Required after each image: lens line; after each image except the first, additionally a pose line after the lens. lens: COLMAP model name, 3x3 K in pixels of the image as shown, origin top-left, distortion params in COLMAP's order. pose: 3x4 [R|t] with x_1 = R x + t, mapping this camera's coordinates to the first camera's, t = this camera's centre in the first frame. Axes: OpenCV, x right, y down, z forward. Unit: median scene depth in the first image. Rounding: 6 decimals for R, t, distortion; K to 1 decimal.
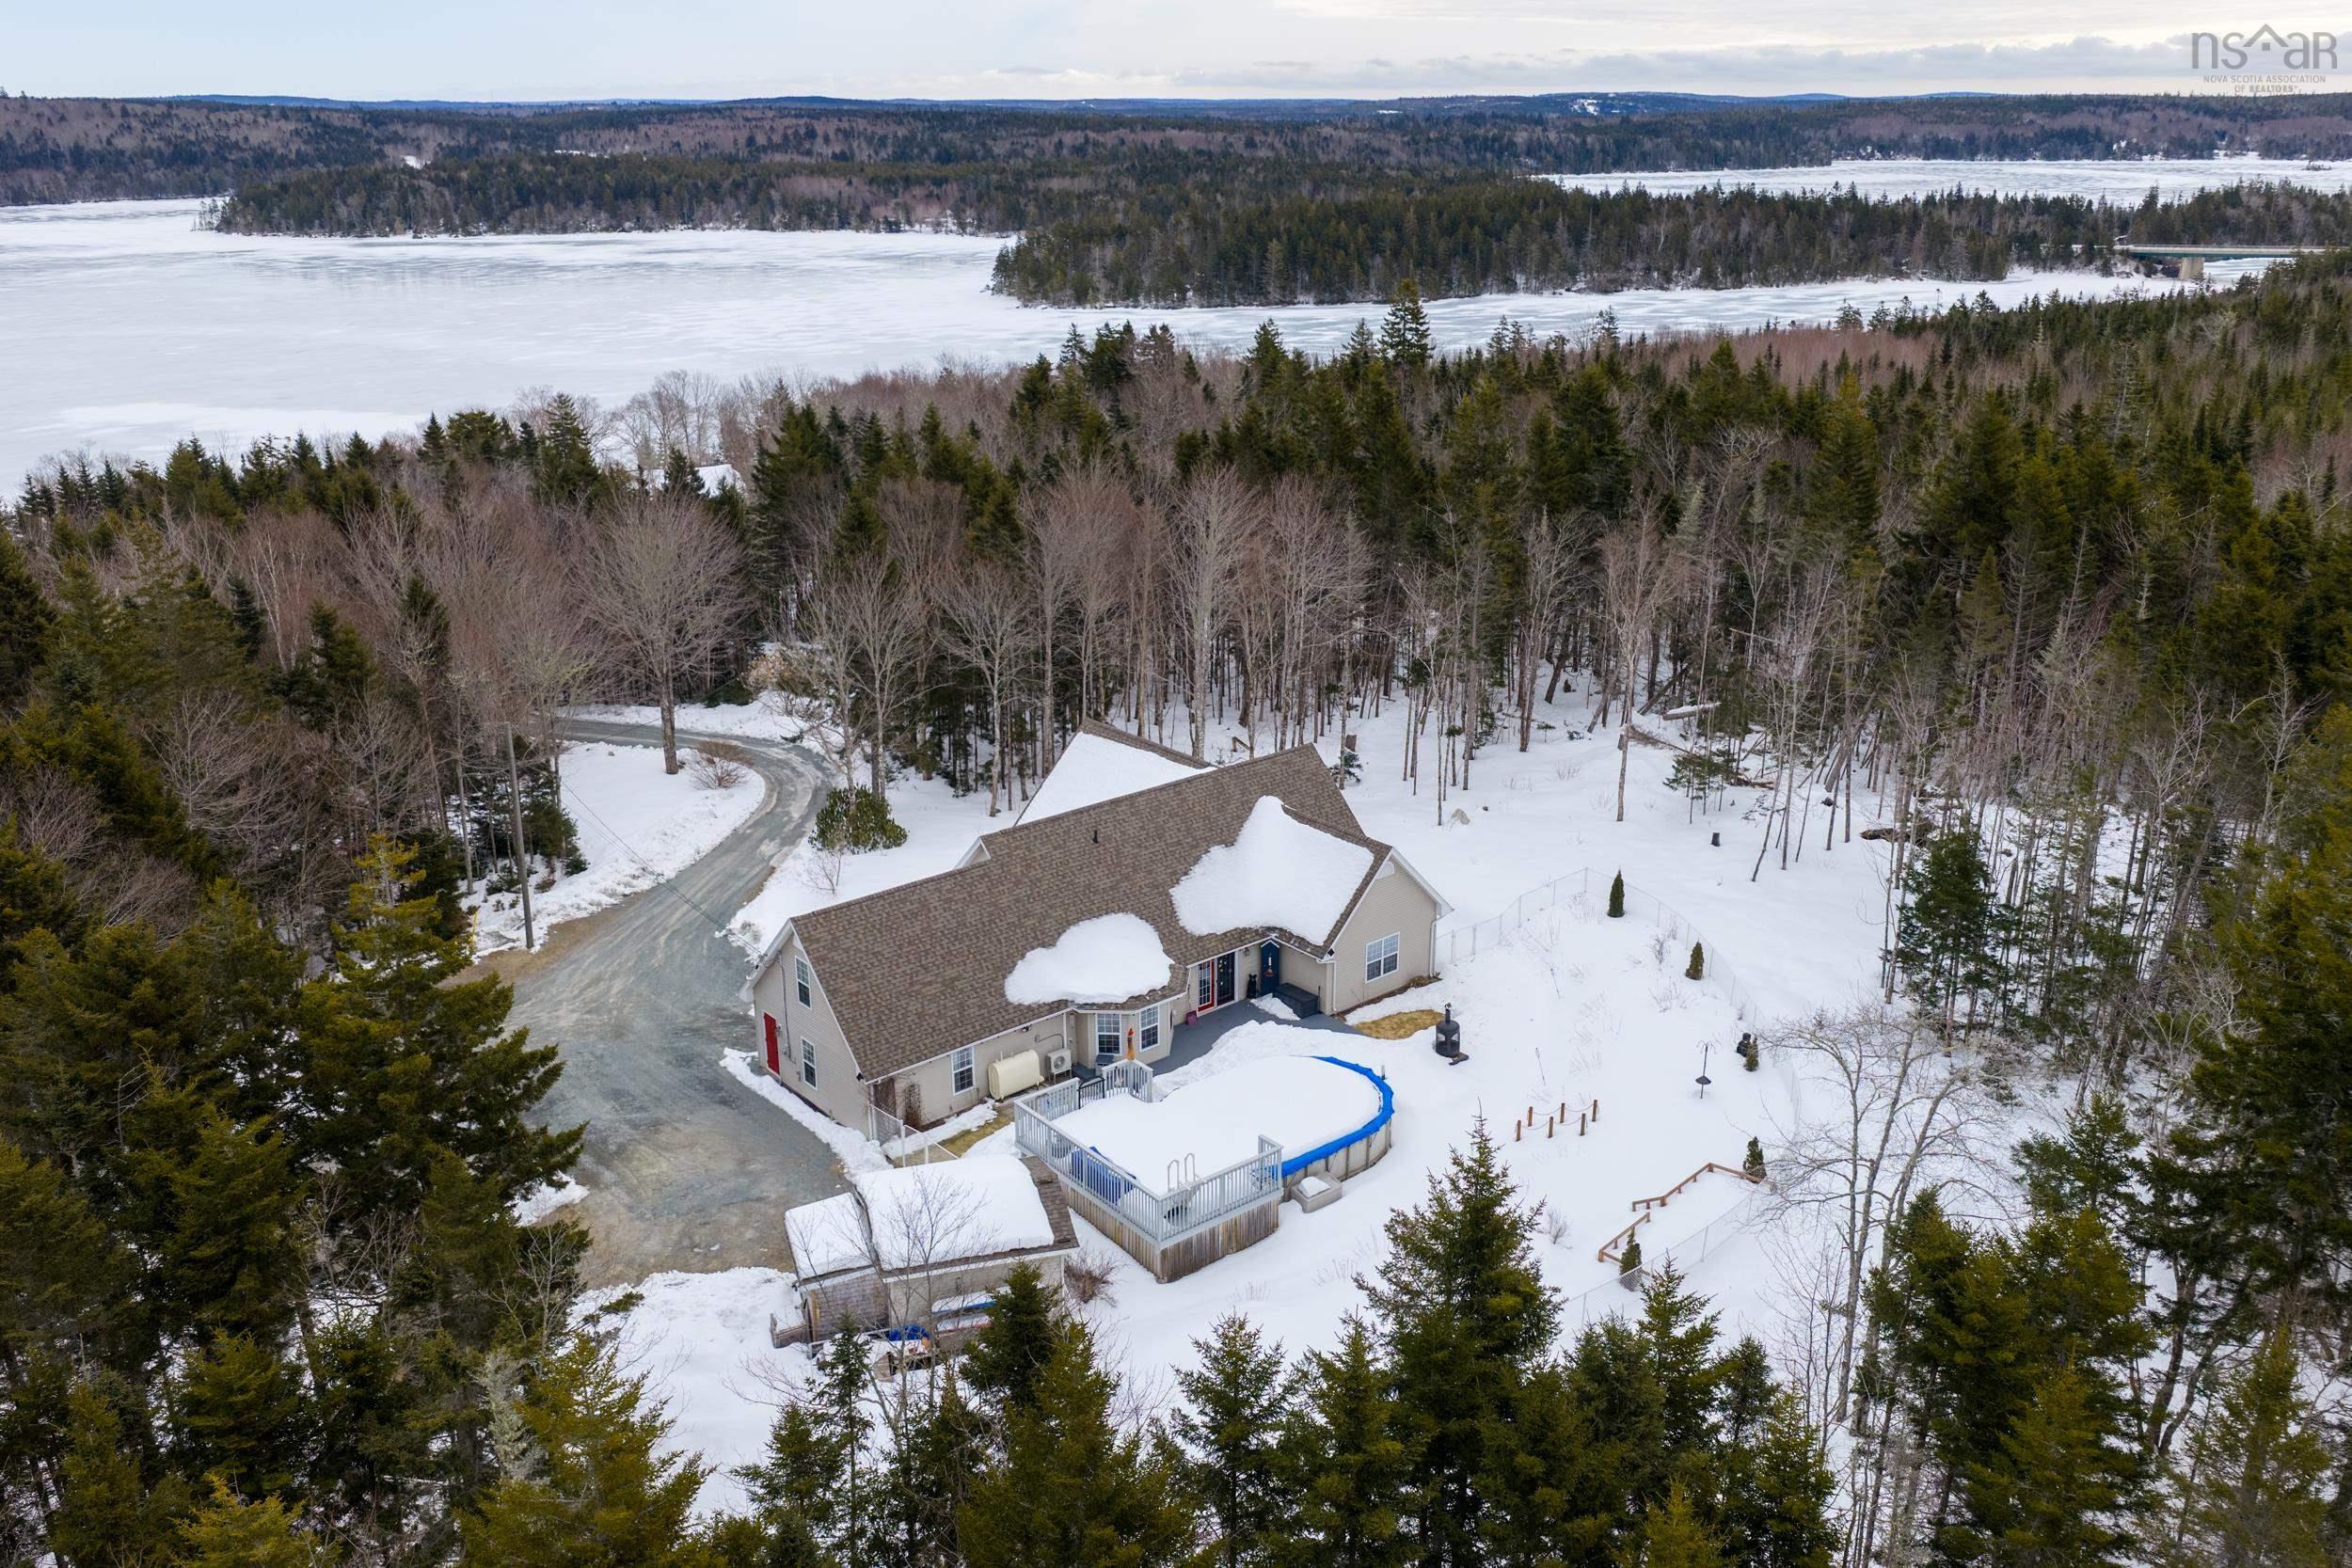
lens RADIAL K [[1908.6, 0, 1176.0], [0, 1908.6, 784.0], [0, 0, 1]] dist [0.043066, -0.058490]
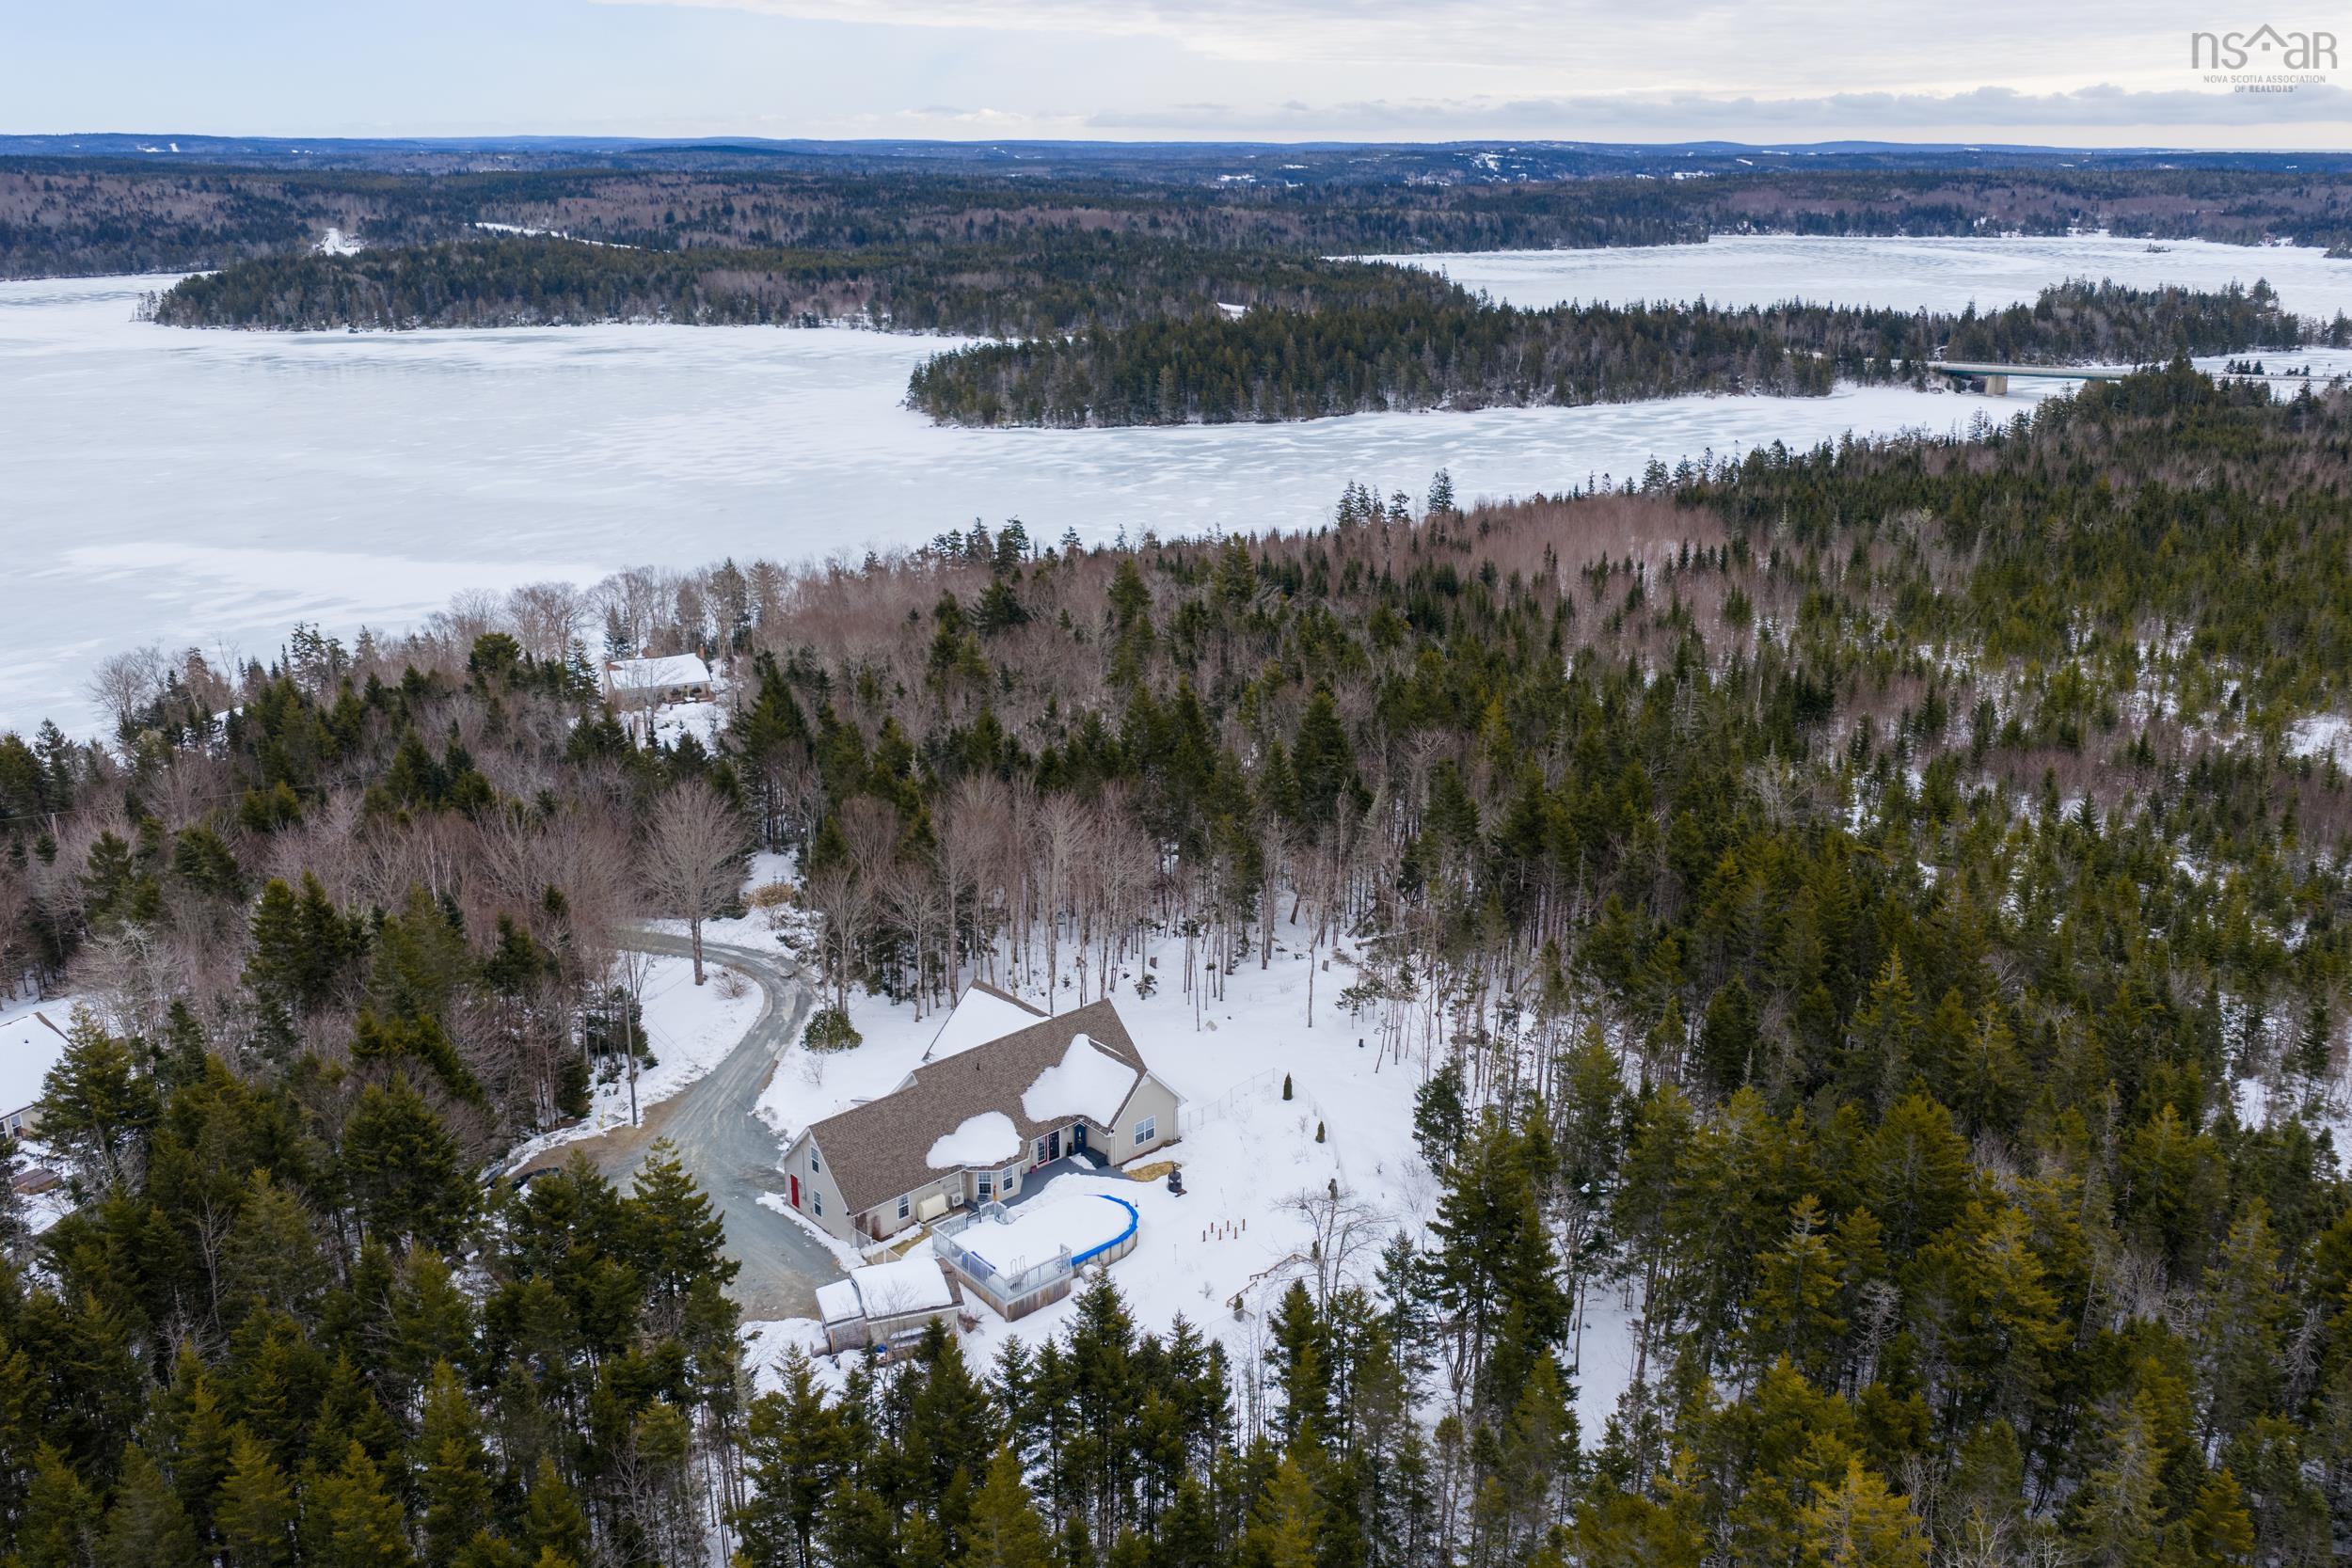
lens RADIAL K [[1908.6, 0, 1176.0], [0, 1908.6, 784.0], [0, 0, 1]] dist [0.043066, -0.058490]
pose [[0.999007, -0.005570, 0.044207, 0.043006], [0.006423, 0.999795, -0.019181, -0.133808], [-0.044091, 0.019446, 0.998838, -0.519474]]
